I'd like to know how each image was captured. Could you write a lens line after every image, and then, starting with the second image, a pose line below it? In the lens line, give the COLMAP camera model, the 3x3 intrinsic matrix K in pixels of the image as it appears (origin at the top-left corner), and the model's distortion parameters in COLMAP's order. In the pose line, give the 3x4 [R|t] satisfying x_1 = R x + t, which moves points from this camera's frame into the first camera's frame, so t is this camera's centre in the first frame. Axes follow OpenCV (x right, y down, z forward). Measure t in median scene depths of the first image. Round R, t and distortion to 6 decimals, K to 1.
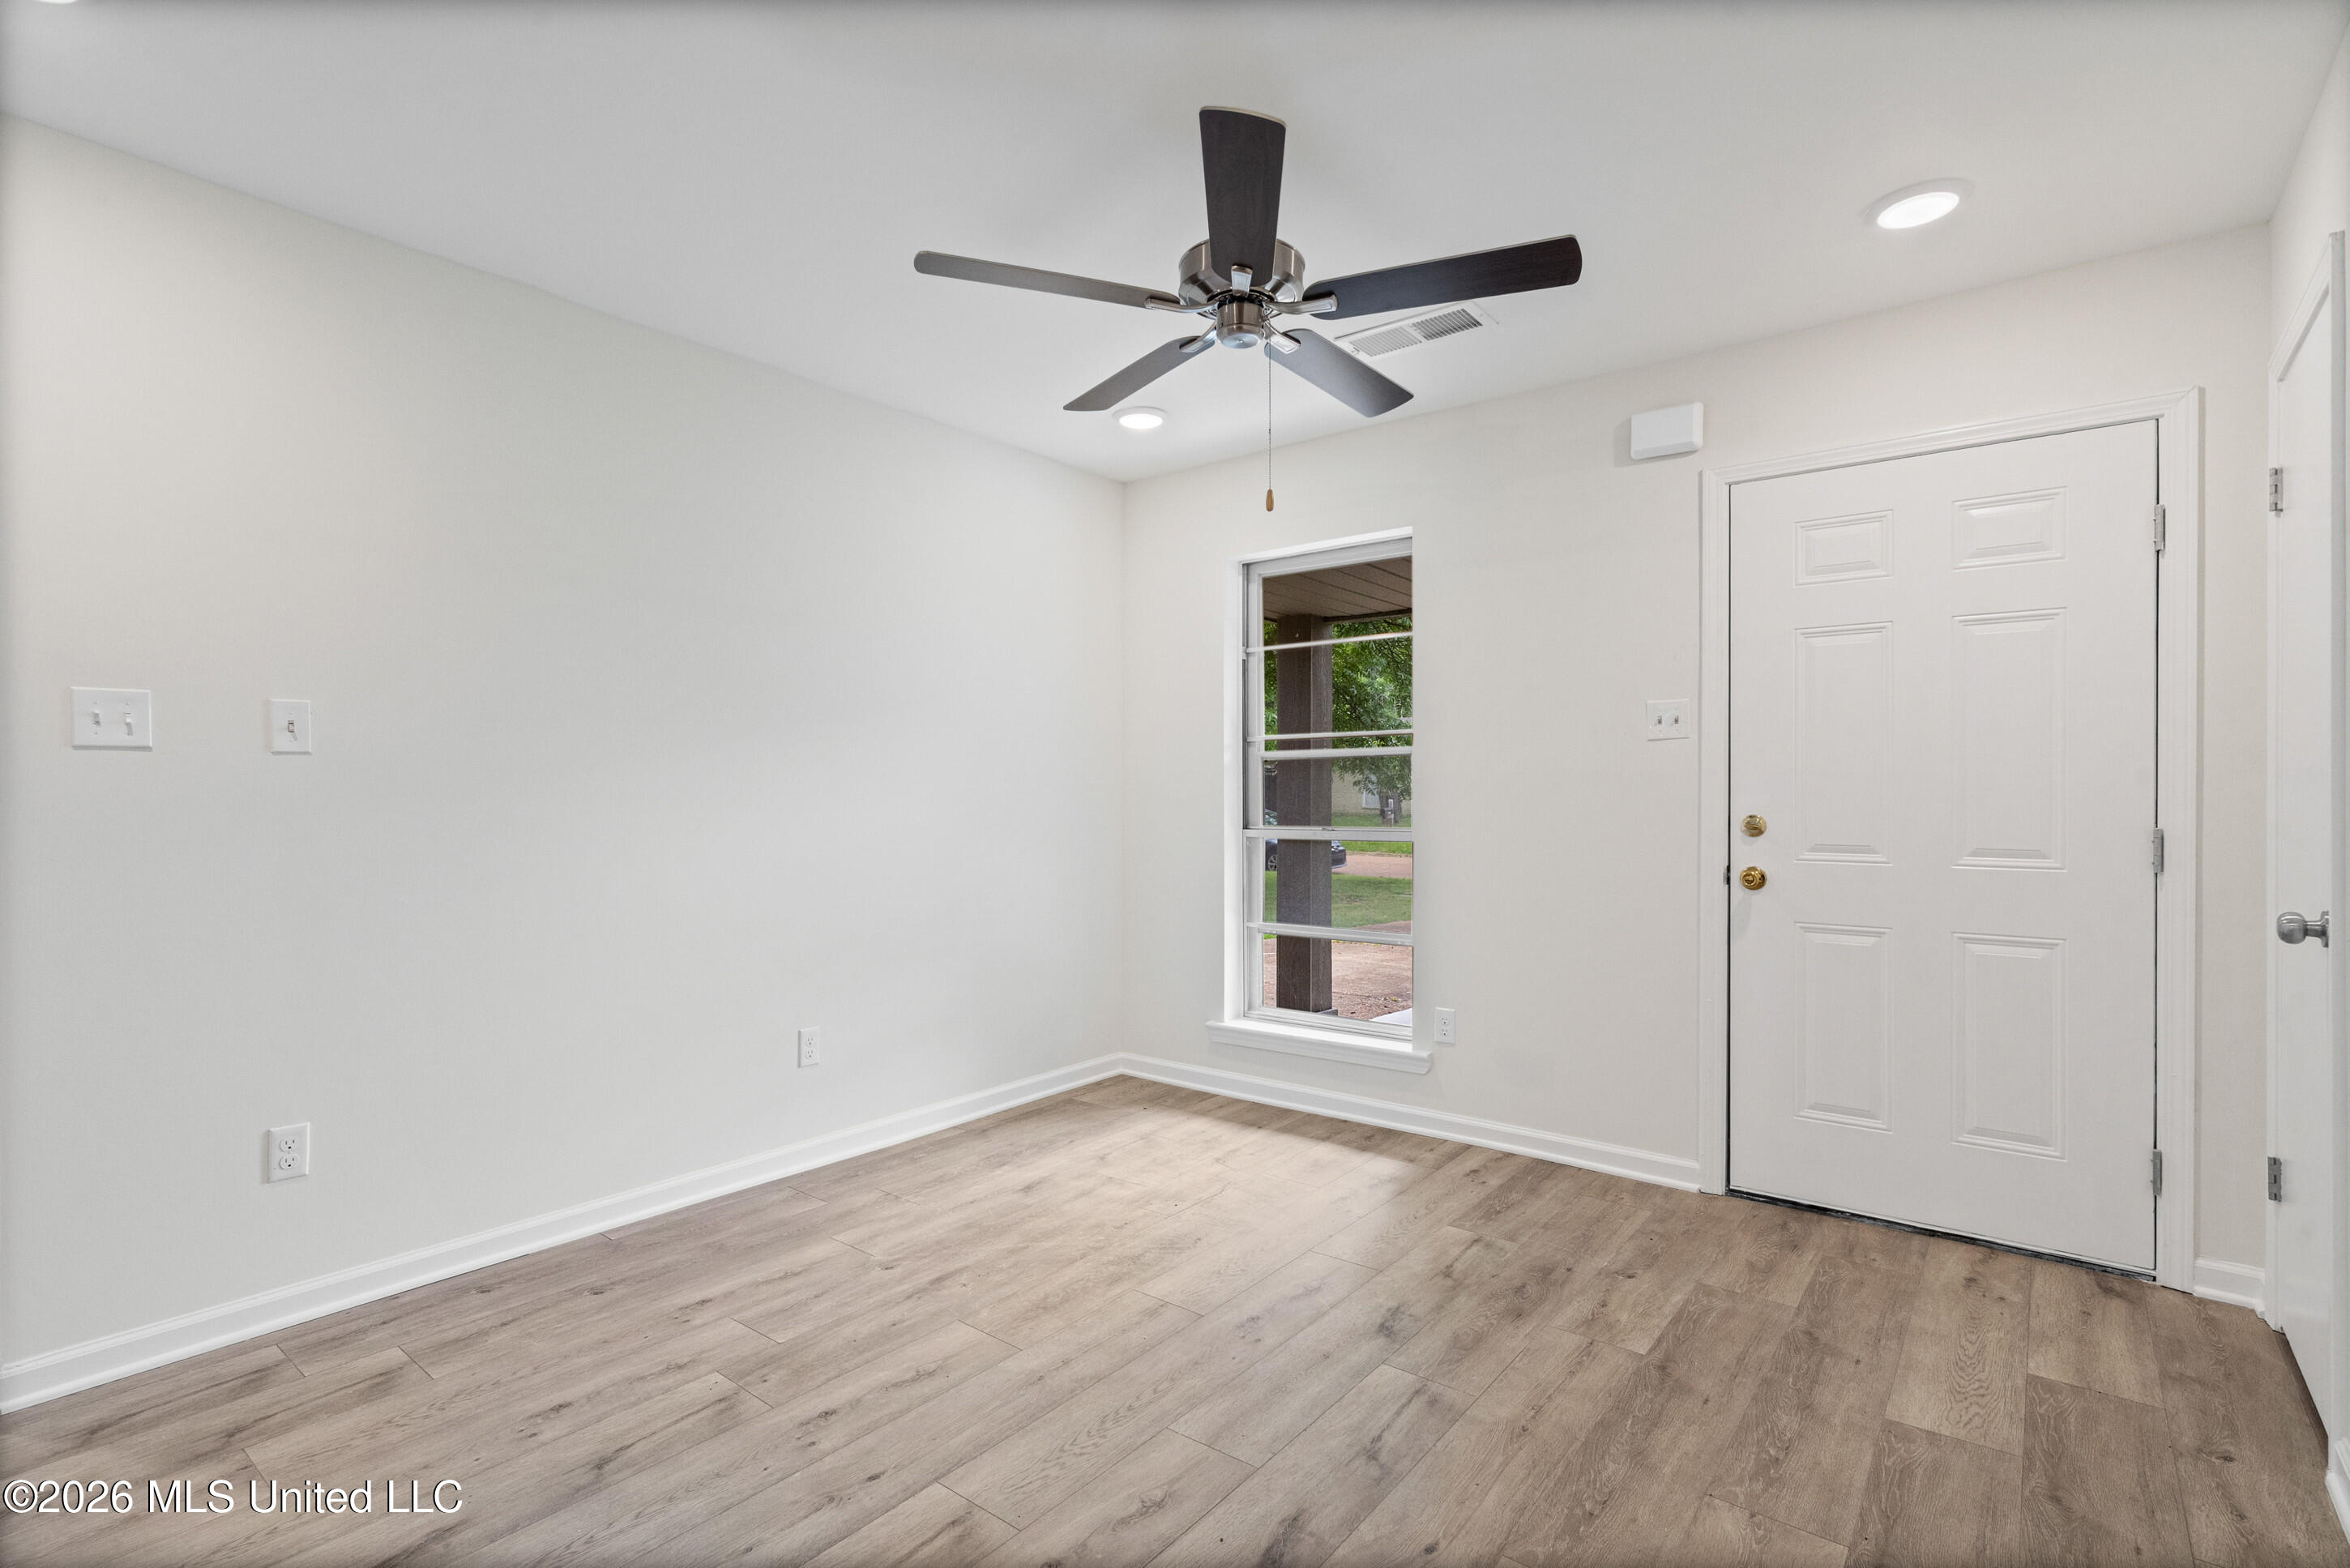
lens RADIAL K [[1083.2, 0, 1176.4], [0, 1083.2, 780.5], [0, 0, 1]] dist [0.001234, -0.000820]
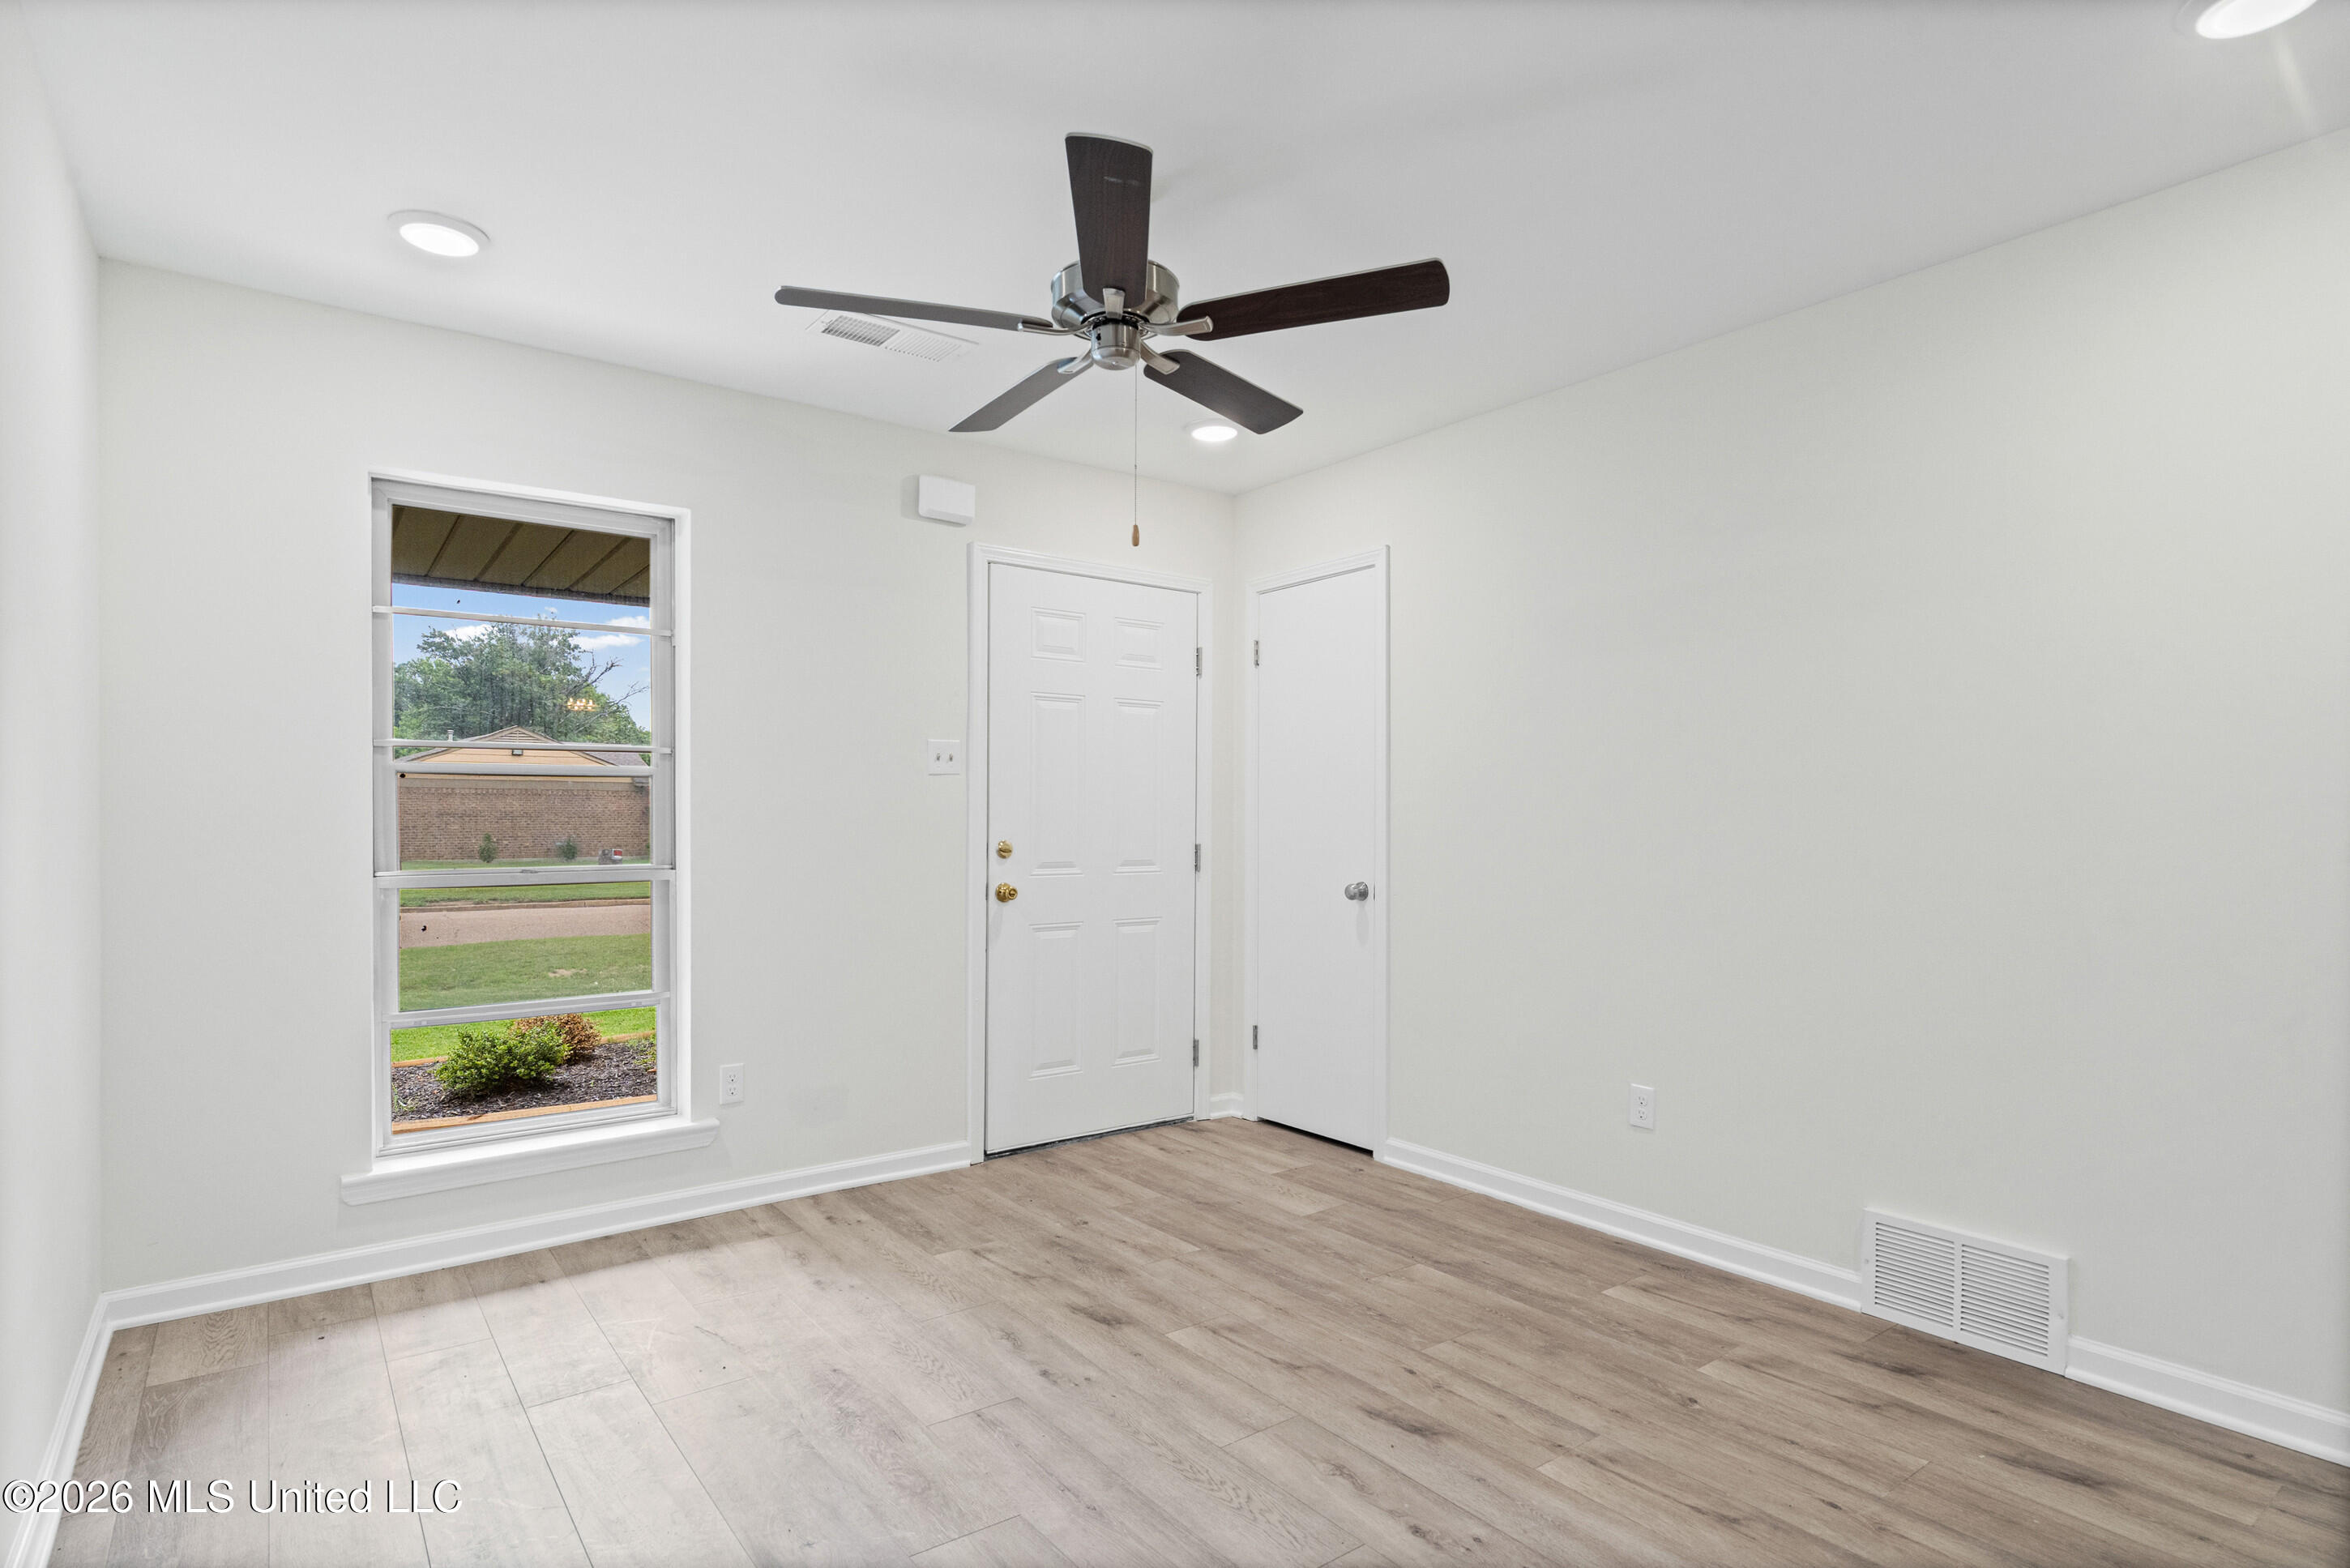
lens RADIAL K [[1185.4, 0, 1112.5], [0, 1185.4, 825.8], [0, 0, 1]] dist [-0.003993, 0.000881]
pose [[0.288391, -0.005037, 0.957499, -0.876131], [-0.012281, 0.999884, 0.008959, 0.002114], [-0.957434, -0.014343, 0.288296, 0.622036]]
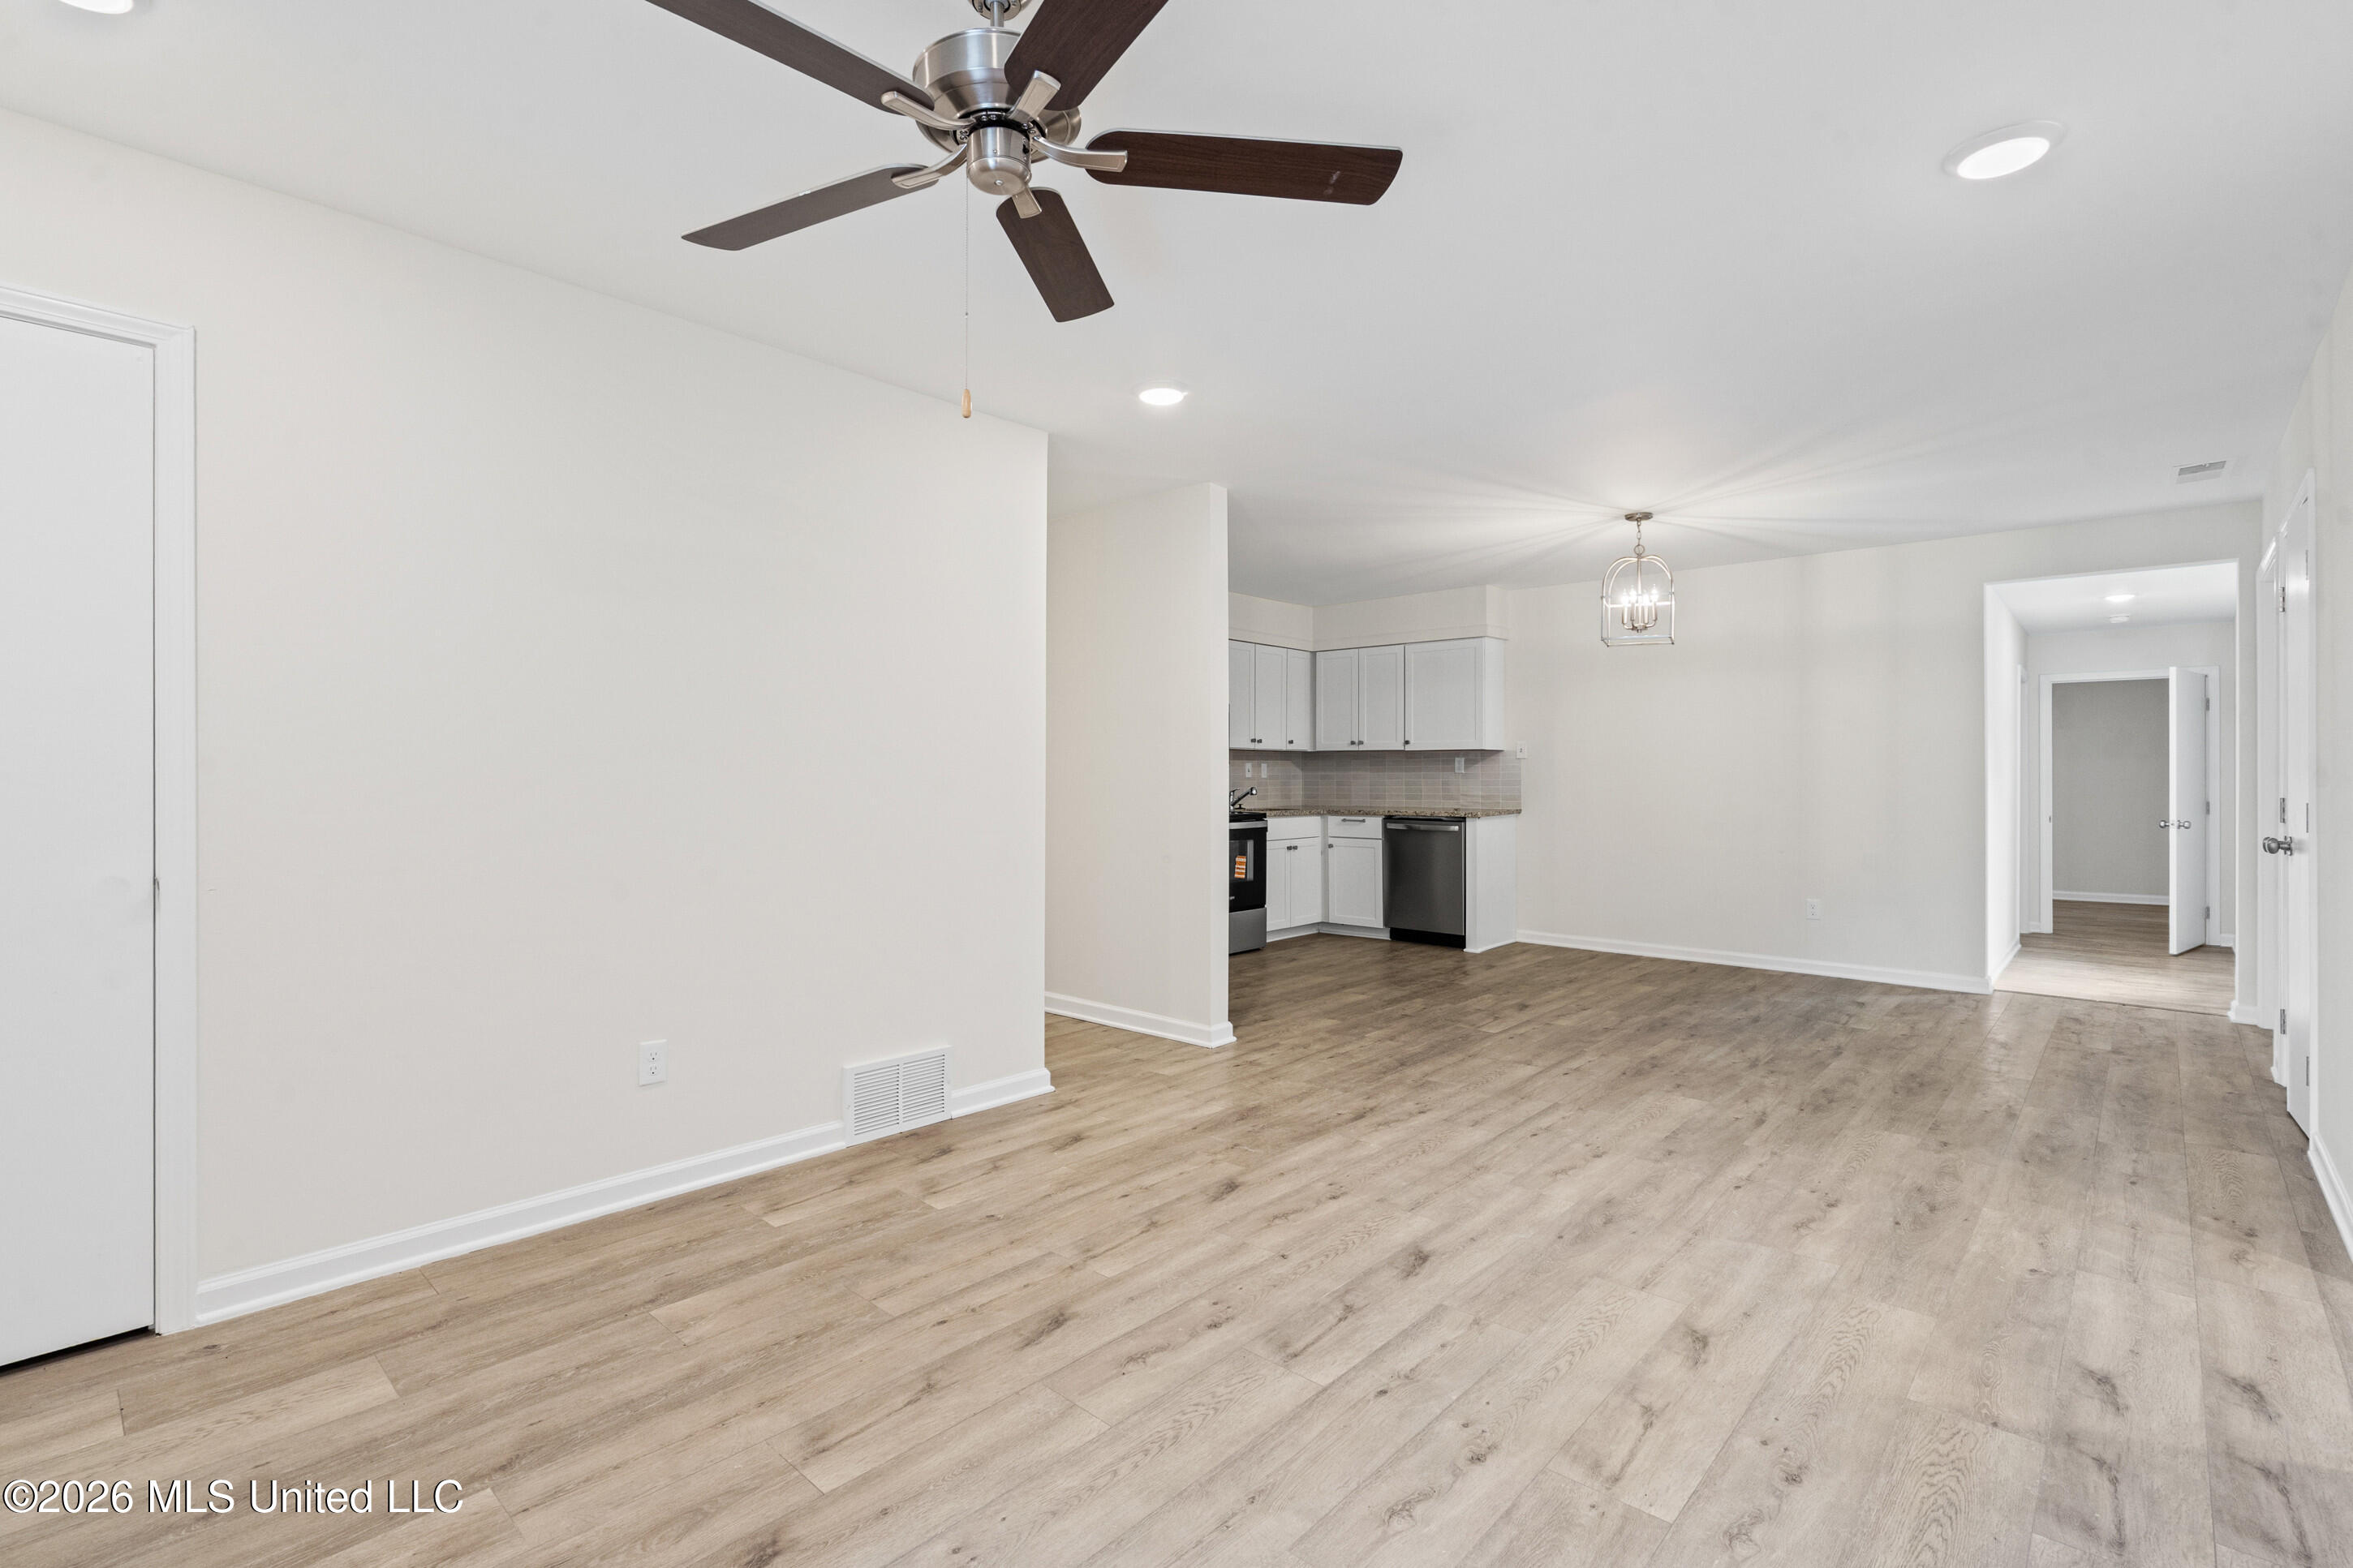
lens RADIAL K [[1084.4, 0, 1174.7], [0, 1084.4, 777.7], [0, 0, 1]] dist [0.001234, -0.000820]
pose [[-0.996787, -0.003078, 0.080043, -0.112828], [-0.003772, 0.999957, -0.008519, 0.016630], [-0.080014, -0.008793, -0.996755, 1.566382]]
